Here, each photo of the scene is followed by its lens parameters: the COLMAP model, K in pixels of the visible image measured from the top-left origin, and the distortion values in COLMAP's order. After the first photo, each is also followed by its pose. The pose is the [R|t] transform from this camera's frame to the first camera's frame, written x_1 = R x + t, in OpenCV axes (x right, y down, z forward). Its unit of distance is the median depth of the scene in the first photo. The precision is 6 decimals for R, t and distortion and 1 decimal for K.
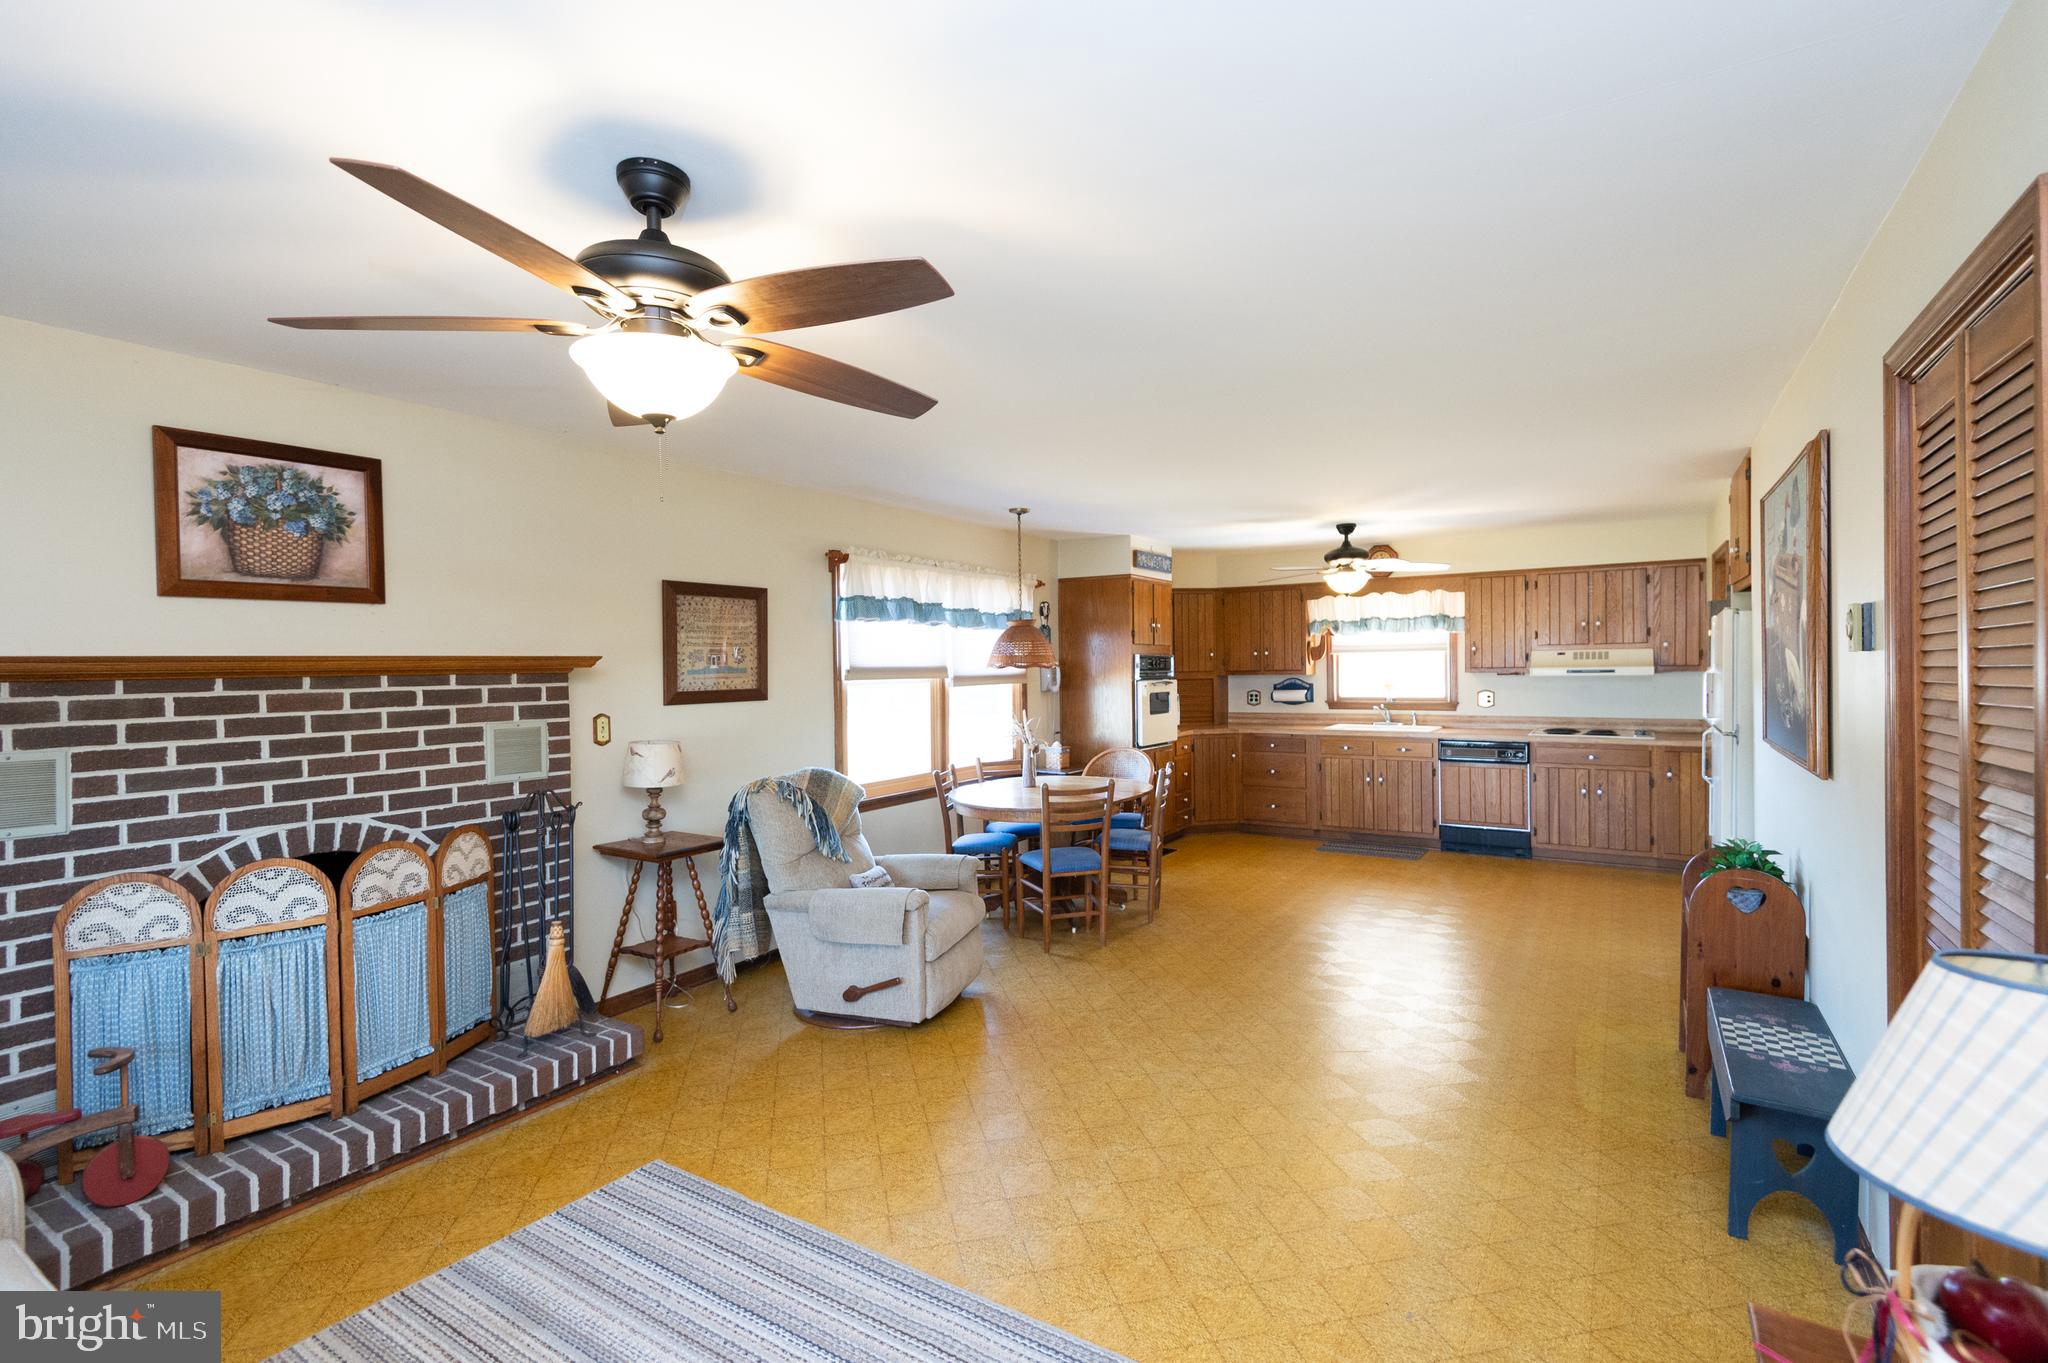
lens RADIAL K [[932.7, 0, 1023.5], [0, 932.7, 676.2], [0, 0, 1]] dist [0.012468, -0.000638]
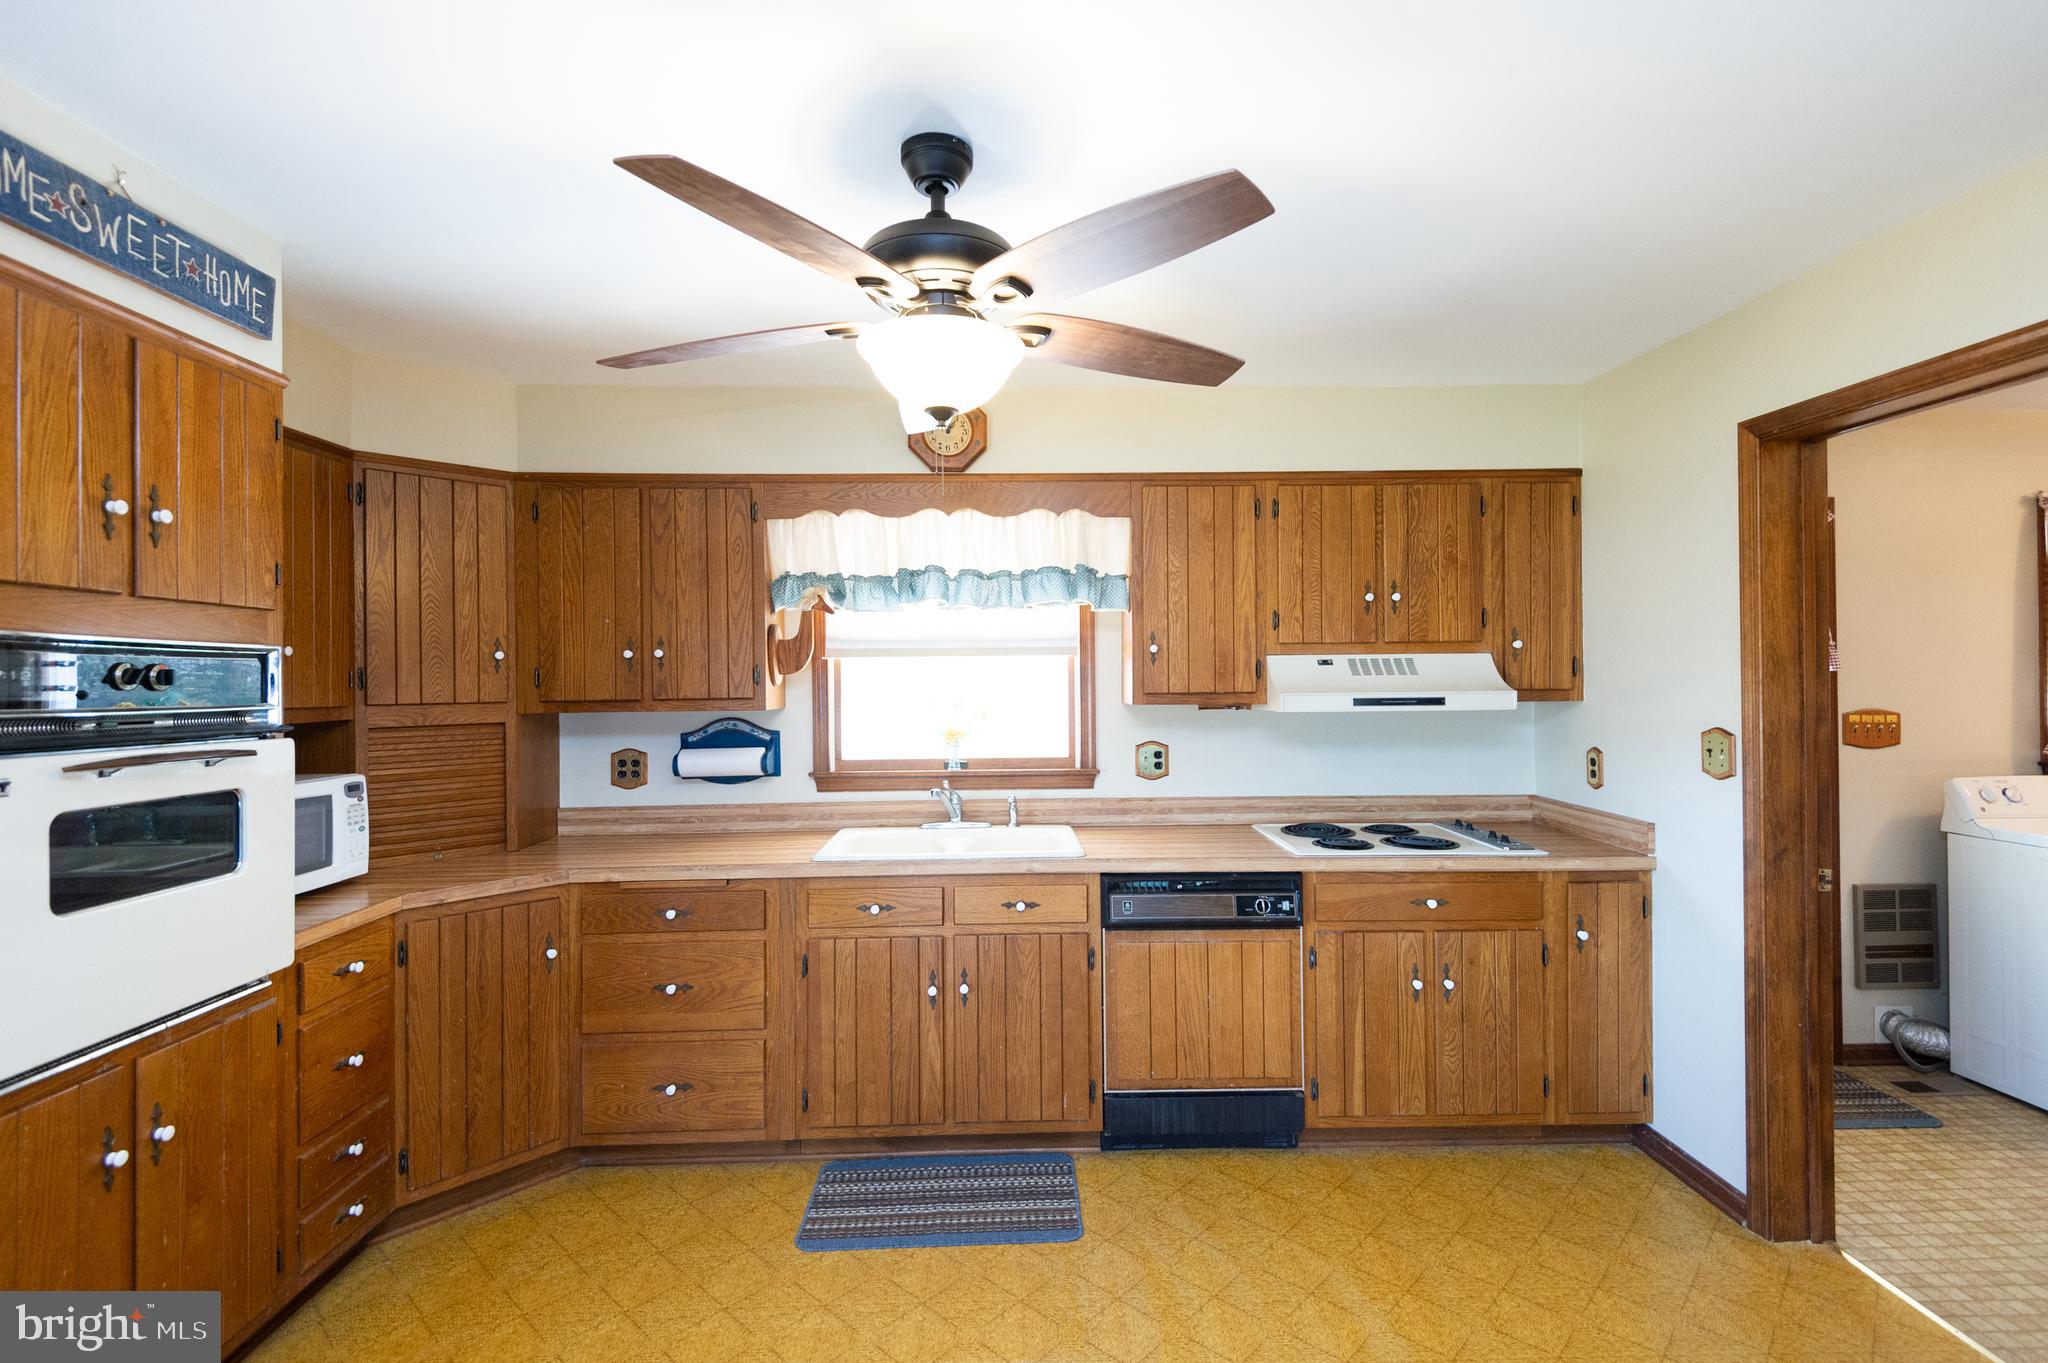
lens RADIAL K [[932.7, 0, 1023.5], [0, 932.7, 676.2], [0, 0, 1]] dist [0.012468, -0.000638]
pose [[0.831713, 0.009639, 0.555122, 0.186652], [0.003034, 0.999755, -0.021905, -0.007393], [-0.555197, 0.019902, 0.831481, 0.652387]]
